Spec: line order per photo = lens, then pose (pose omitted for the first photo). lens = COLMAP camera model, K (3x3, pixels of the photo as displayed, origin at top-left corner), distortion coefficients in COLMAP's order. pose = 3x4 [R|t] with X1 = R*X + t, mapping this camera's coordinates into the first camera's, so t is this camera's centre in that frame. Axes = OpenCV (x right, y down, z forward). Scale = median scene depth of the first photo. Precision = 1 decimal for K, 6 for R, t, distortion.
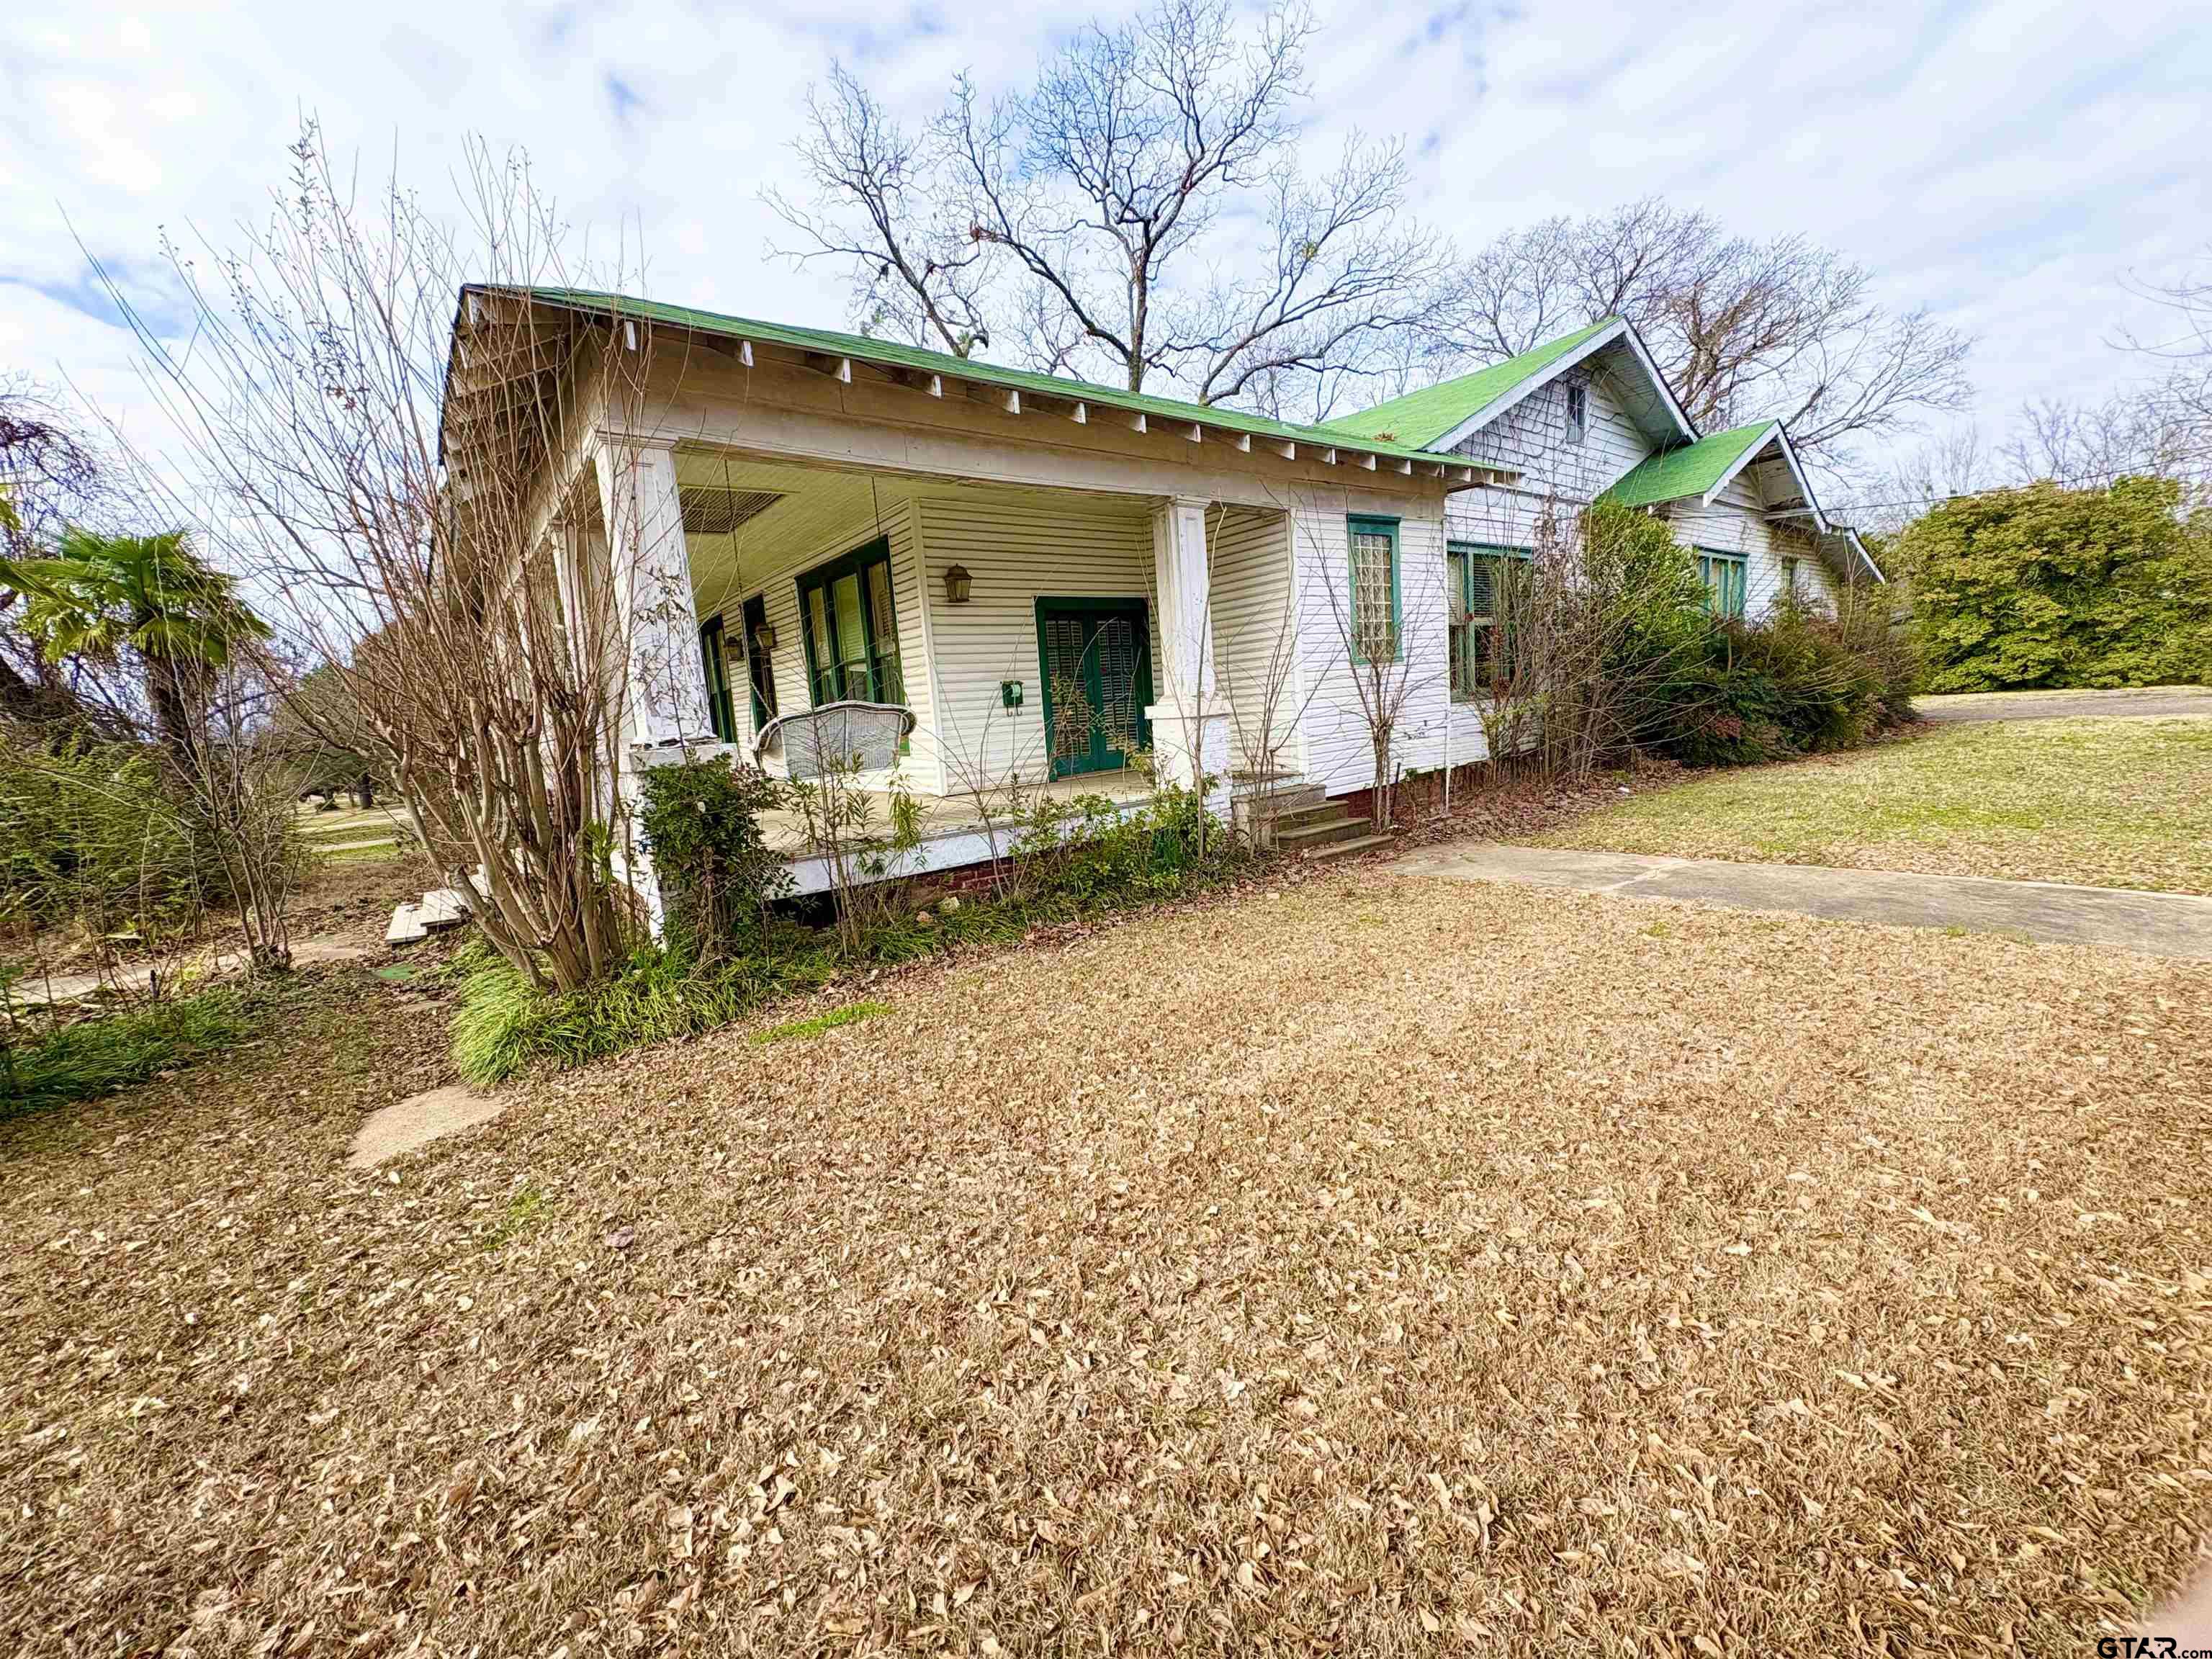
lens RADIAL K [[888.5, 0, 1106.9], [0, 888.5, 823.0], [0, 0, 1]] dist [0.001699, 0.000480]
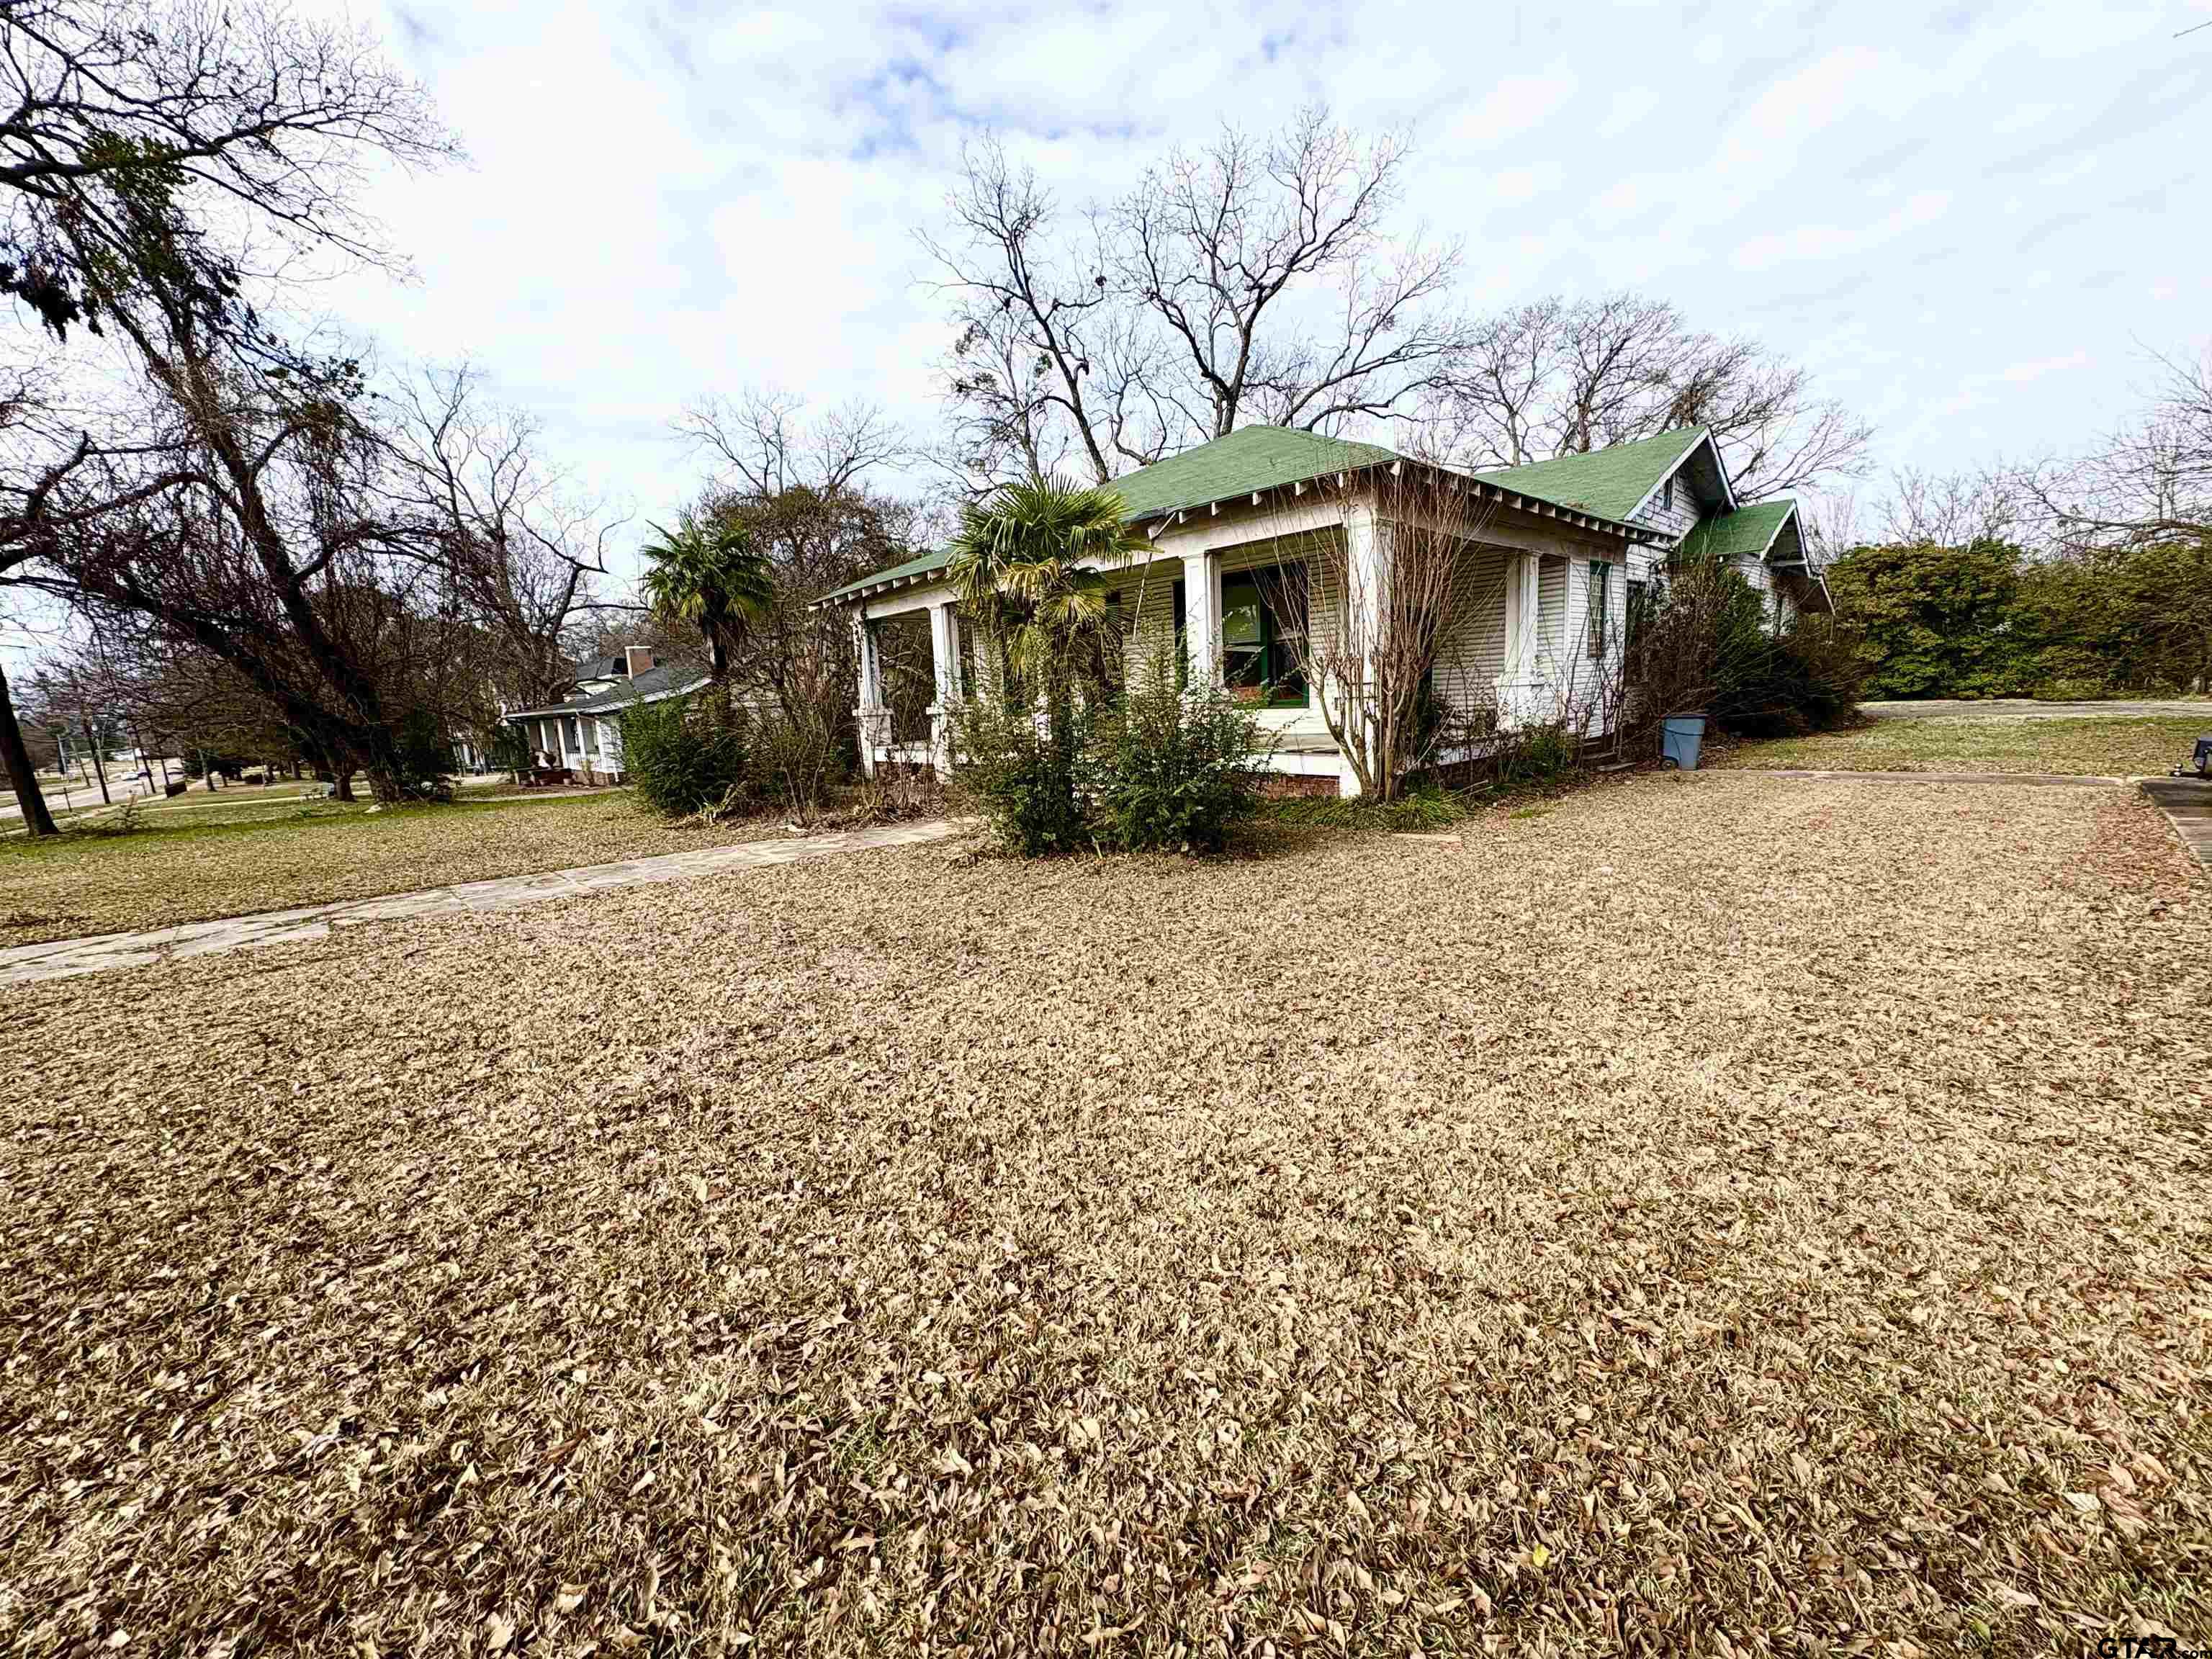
lens RADIAL K [[888.5, 0, 1104.5], [0, 888.5, 835.4], [0, 0, 1]] dist [0.001699, 0.000480]
pose [[0.994522, 0.012401, 0.103785, -0.283962], [-0.014069, 0.999783, 0.015352, 0.047073], [-0.103572, -0.016728, 0.994481, -0.183451]]
